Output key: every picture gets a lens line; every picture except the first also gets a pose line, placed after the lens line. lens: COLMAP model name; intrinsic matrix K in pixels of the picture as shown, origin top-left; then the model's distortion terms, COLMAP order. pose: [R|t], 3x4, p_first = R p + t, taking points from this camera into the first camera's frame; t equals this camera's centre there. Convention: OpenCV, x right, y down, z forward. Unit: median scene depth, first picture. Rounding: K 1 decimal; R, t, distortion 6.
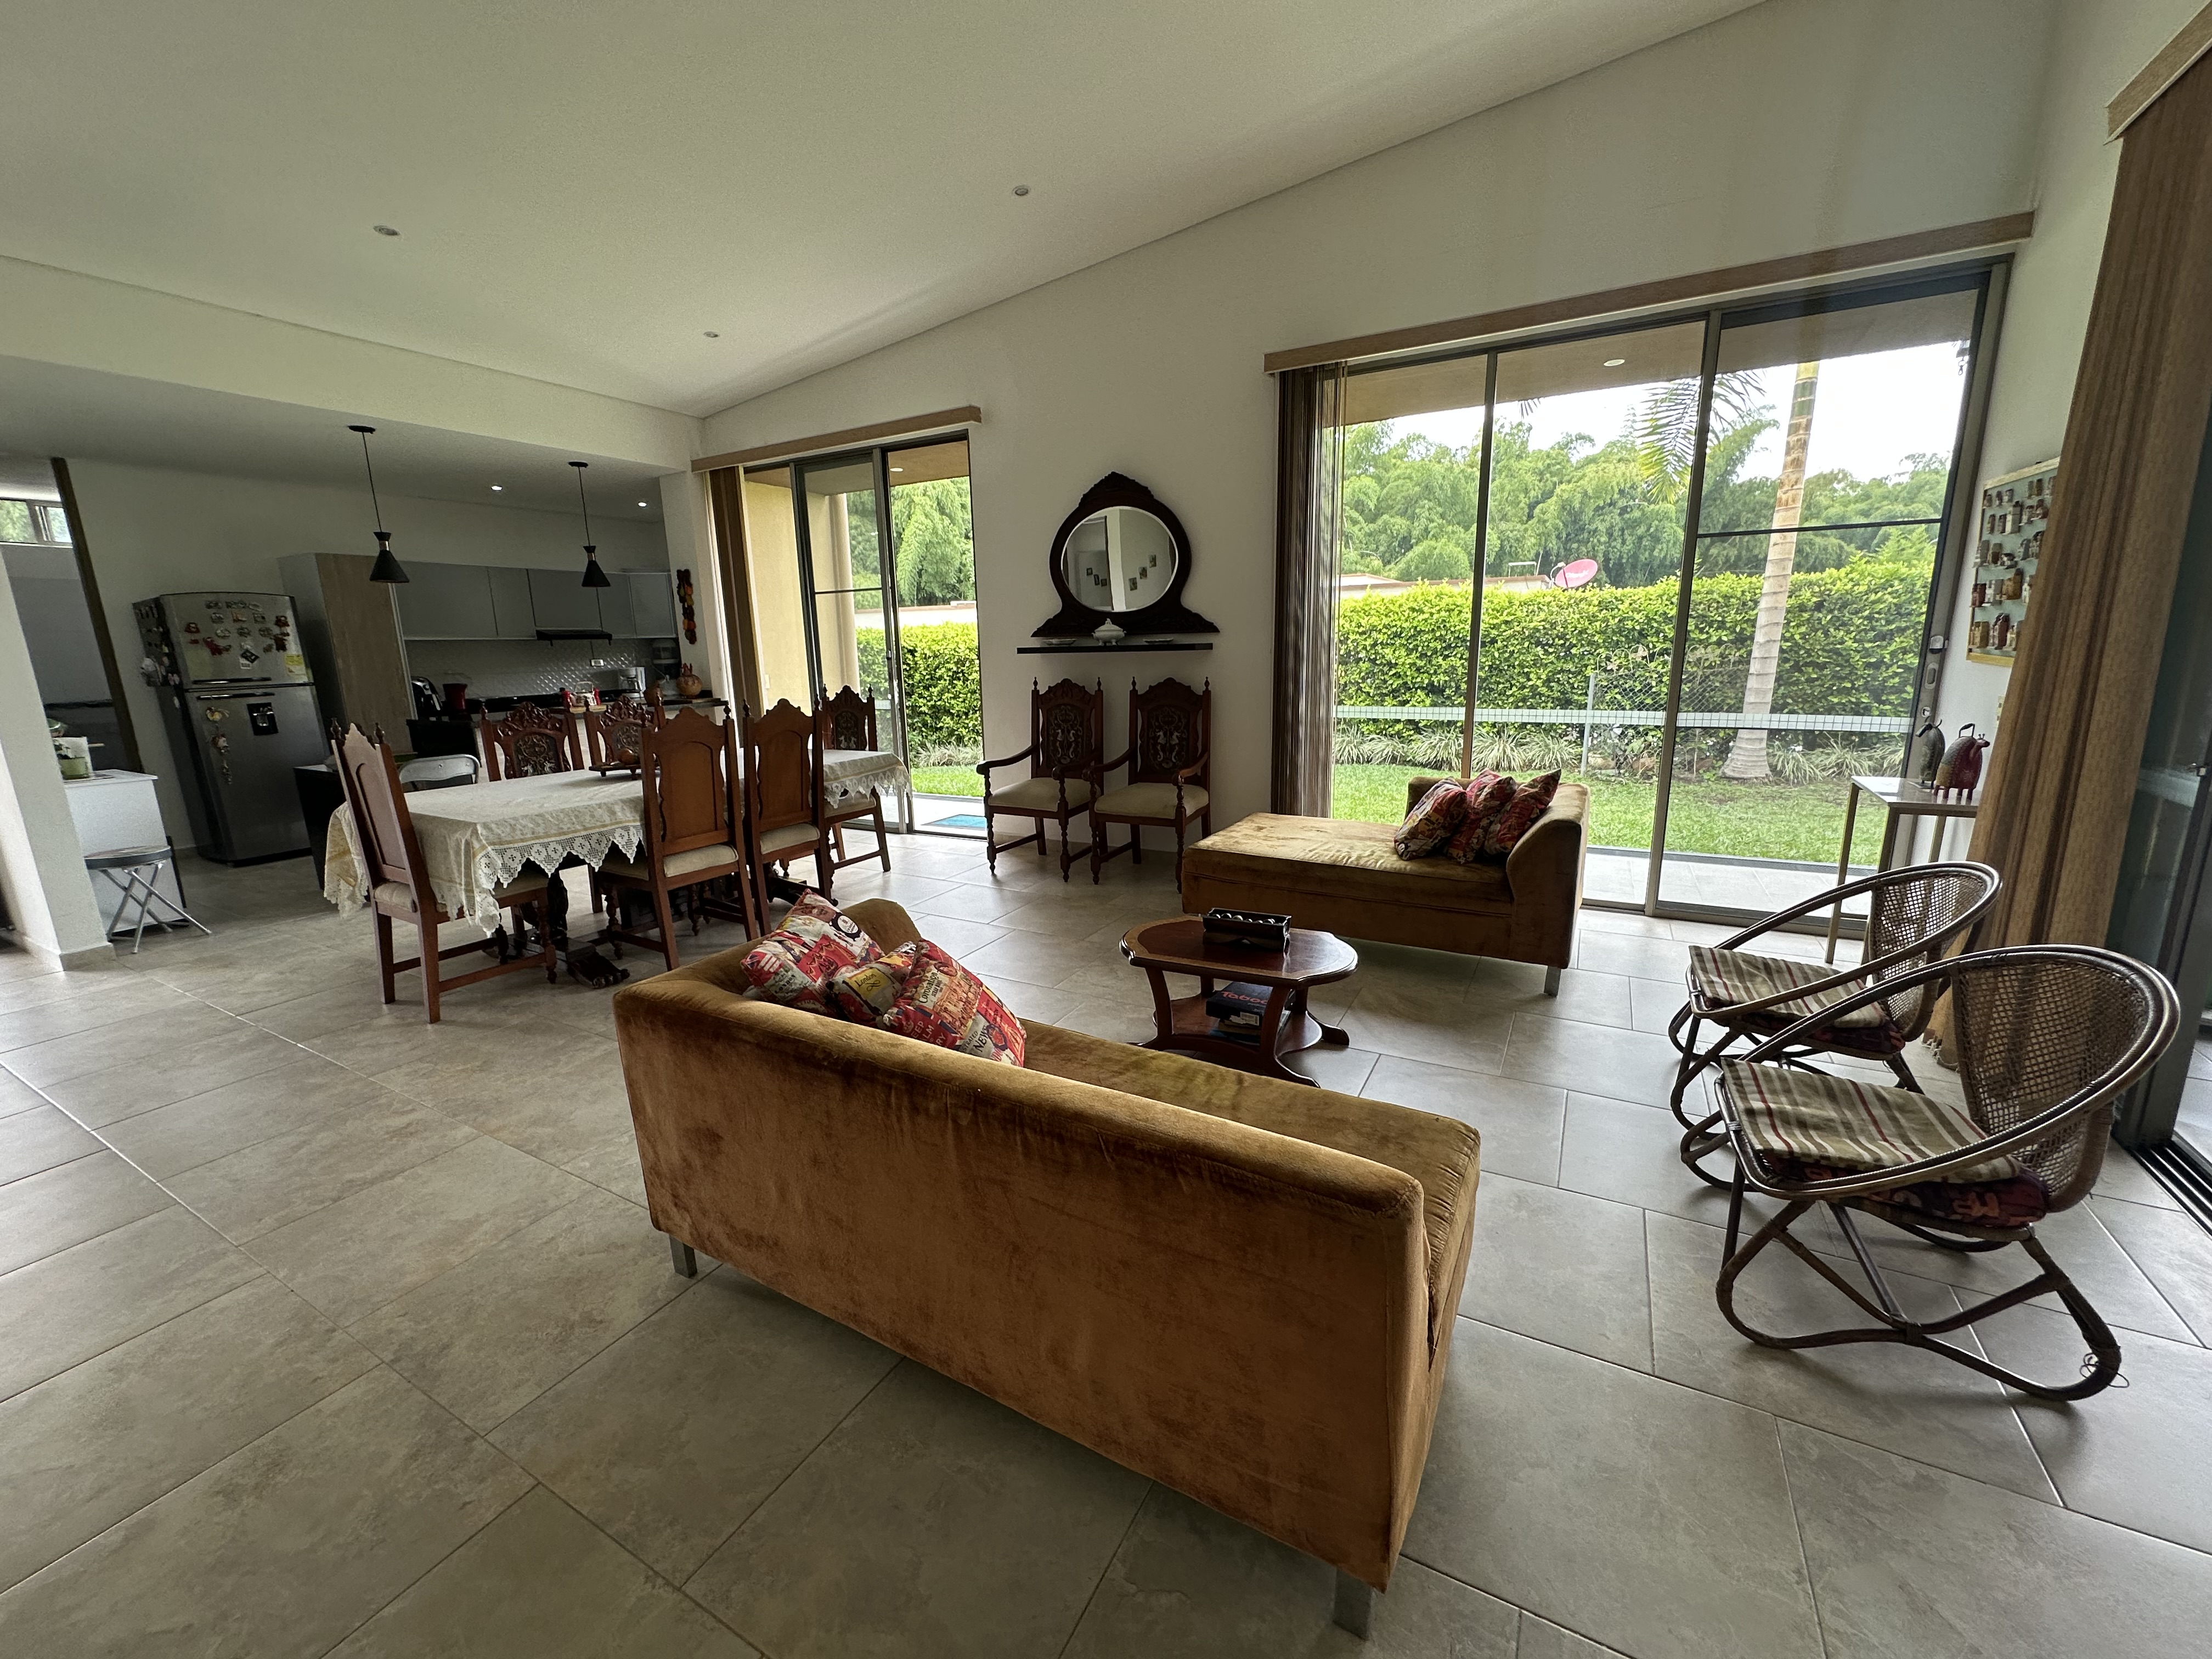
lens RADIAL K [[880.5, 0, 1108.9], [0, 880.5, 827.8], [0, 0, 1]] dist [-0.005295, 0.001397]
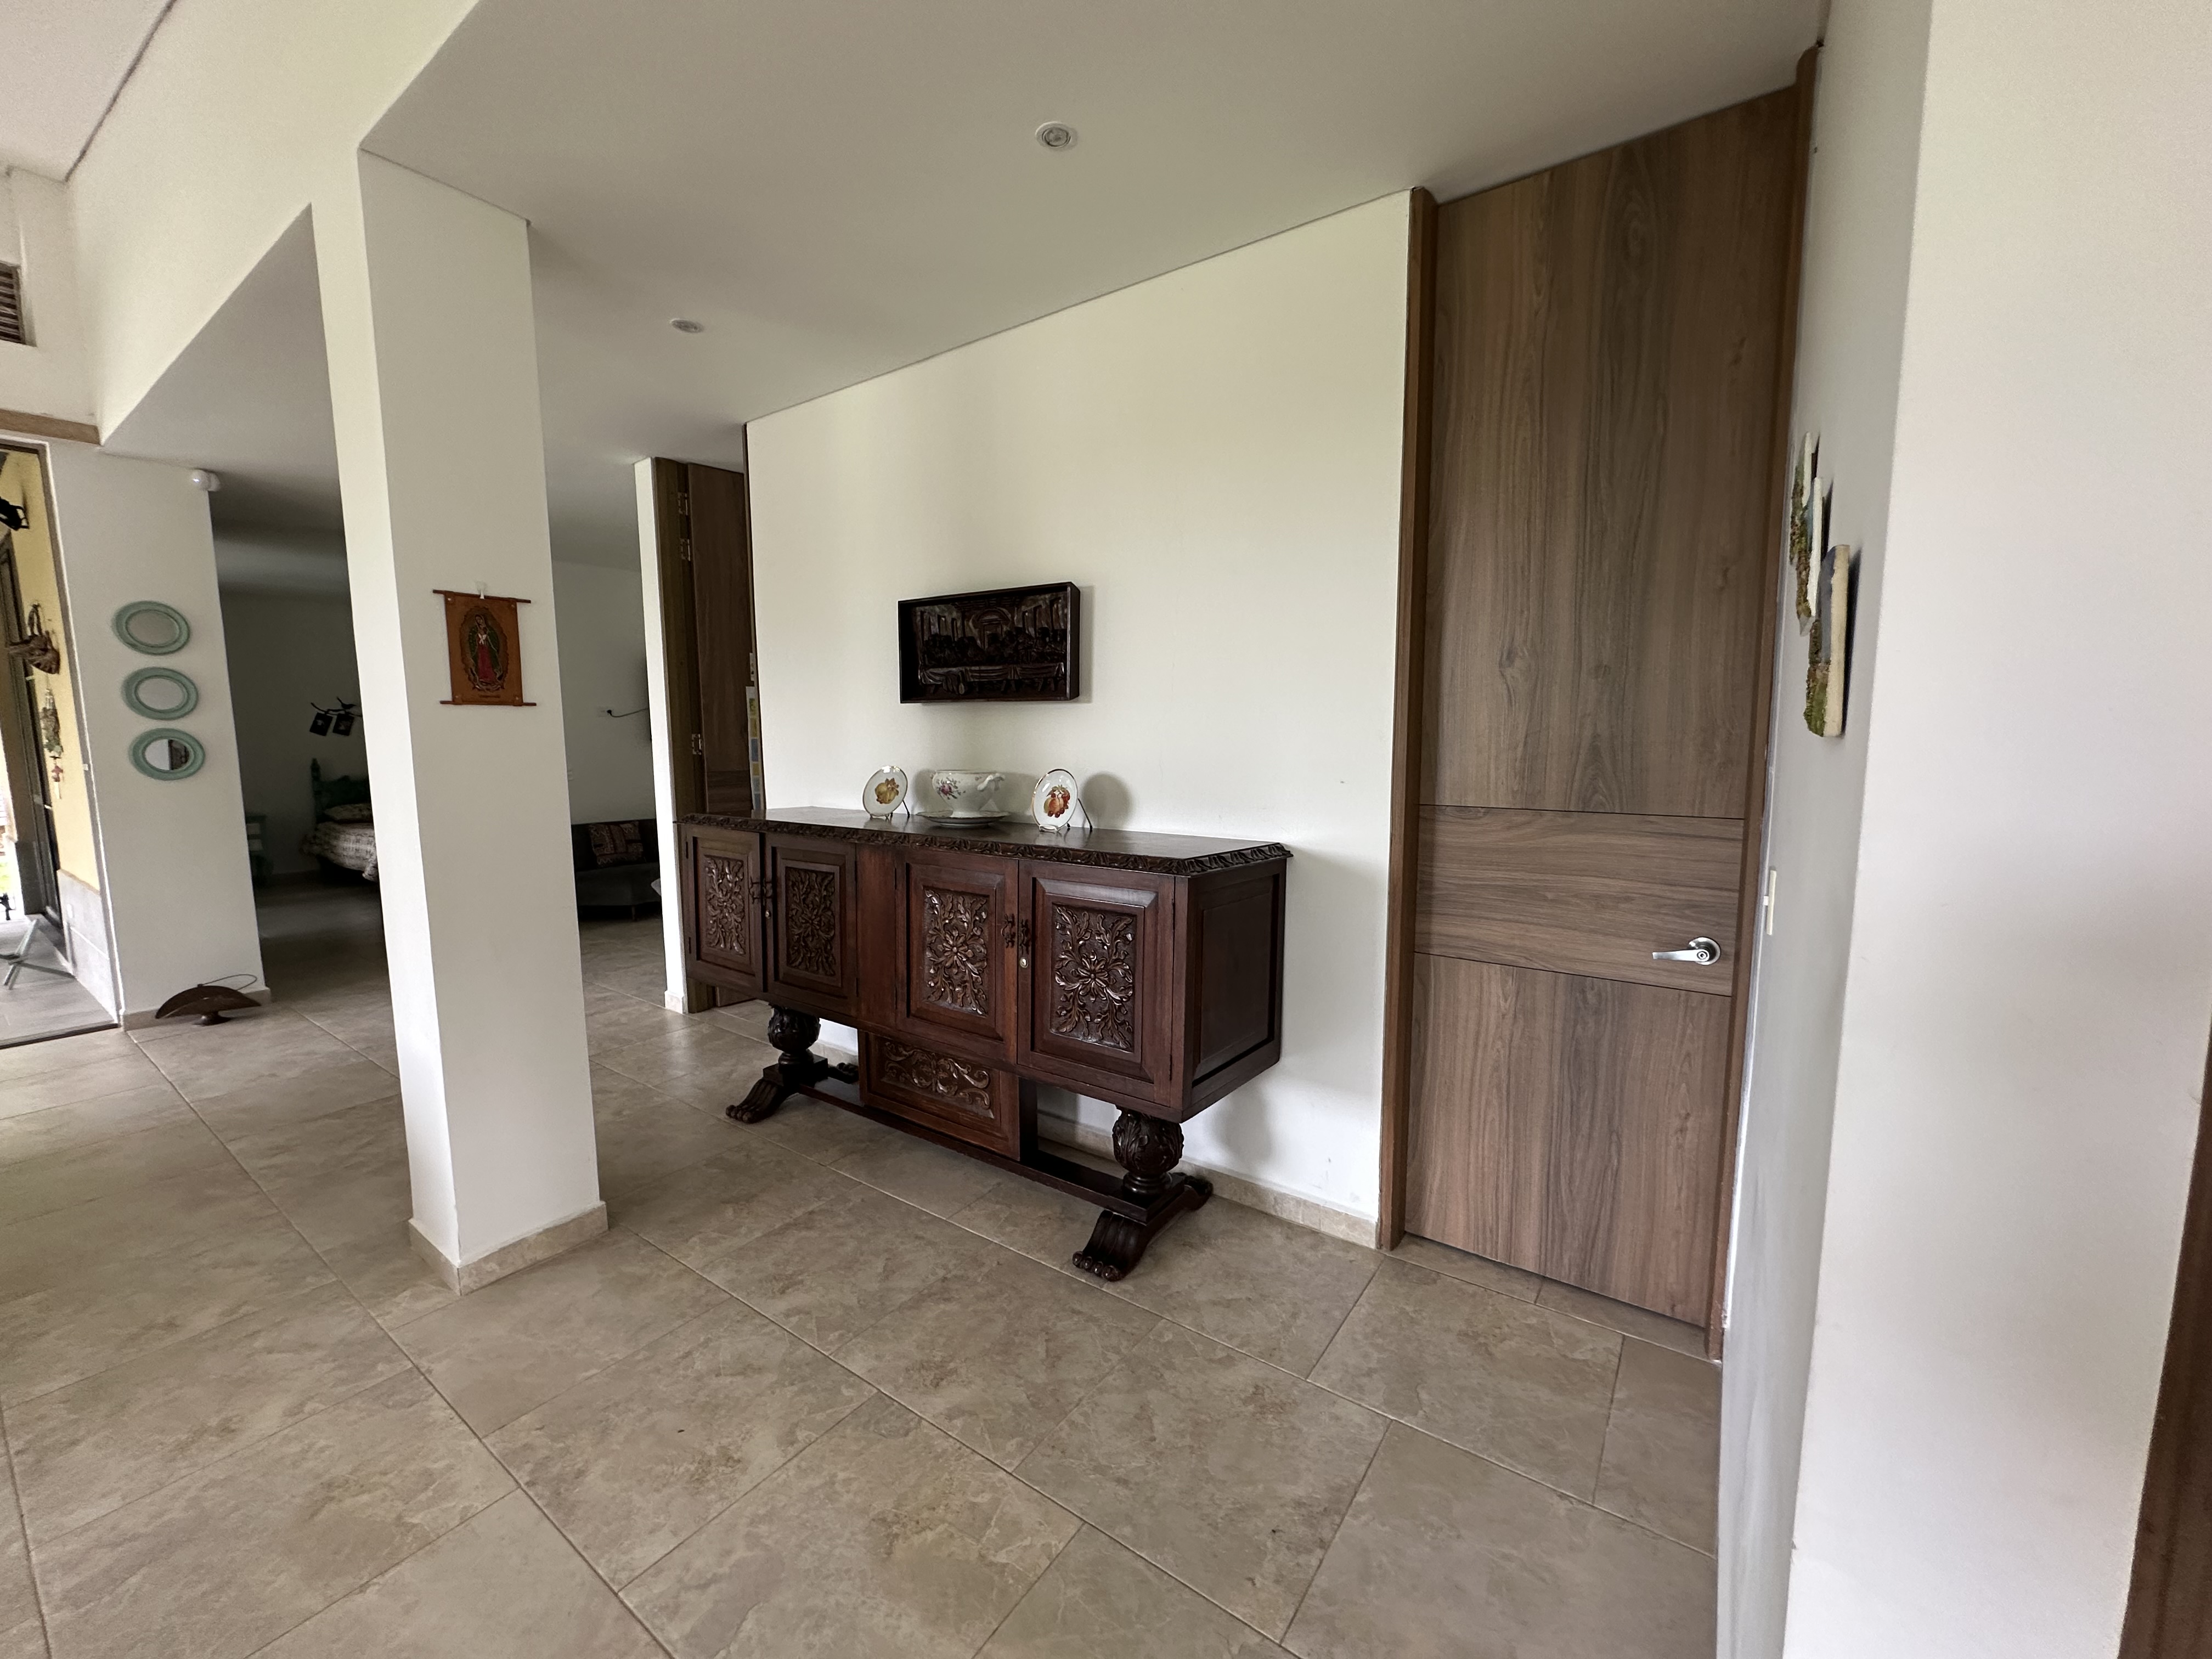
lens RADIAL K [[880.5, 0, 1105.0], [0, 880.5, 832.3], [0, 0, 1]] dist [-0.005295, 0.001397]
pose [[-0.993427, 0.015063, 0.113475, -0.769721], [0.050314, 0.947874, 0.314648, -0.104054], [-0.102820, 0.318289, -0.942401, 0.553773]]
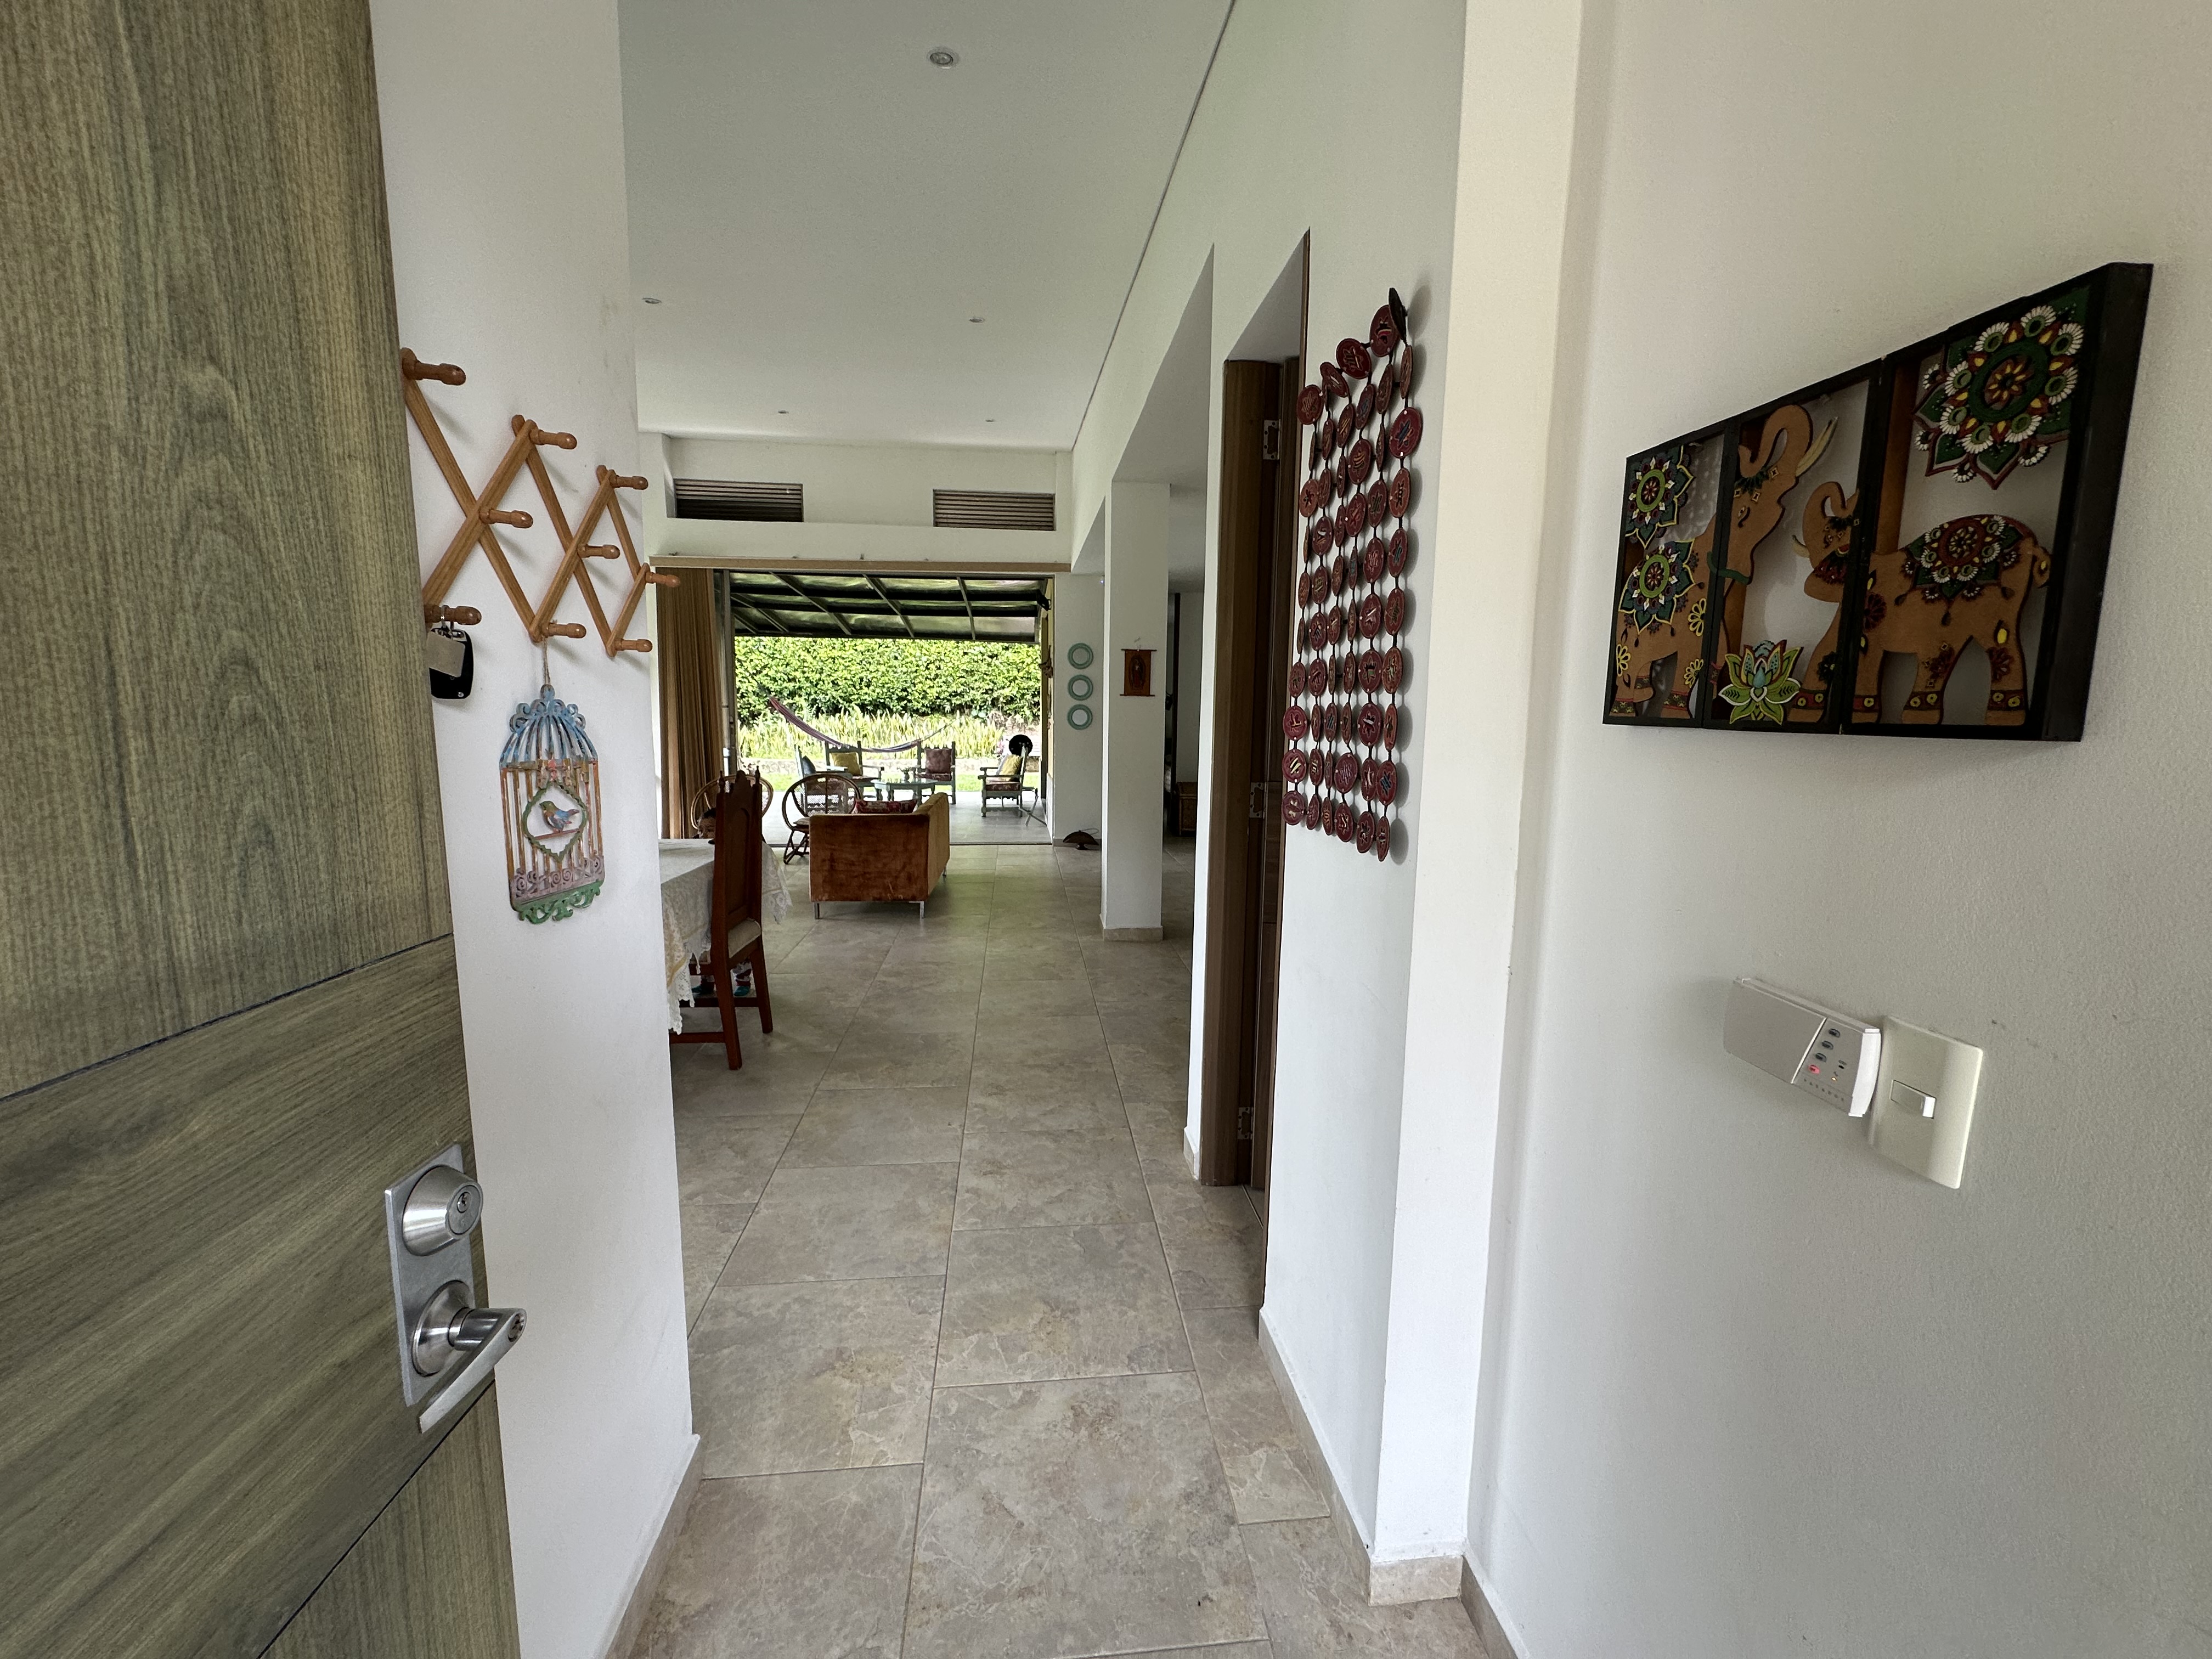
lens RADIAL K [[880.5, 0, 1108.8], [0, 880.5, 819.8], [0, 0, 1]] dist [-0.005295, 0.001397]
pose [[-0.574494, -0.084971, 0.814086, -1.245352], [0.174990, 0.958851, 0.223570, -0.139362], [-0.799584, 0.270896, -0.535985, 0.769450]]
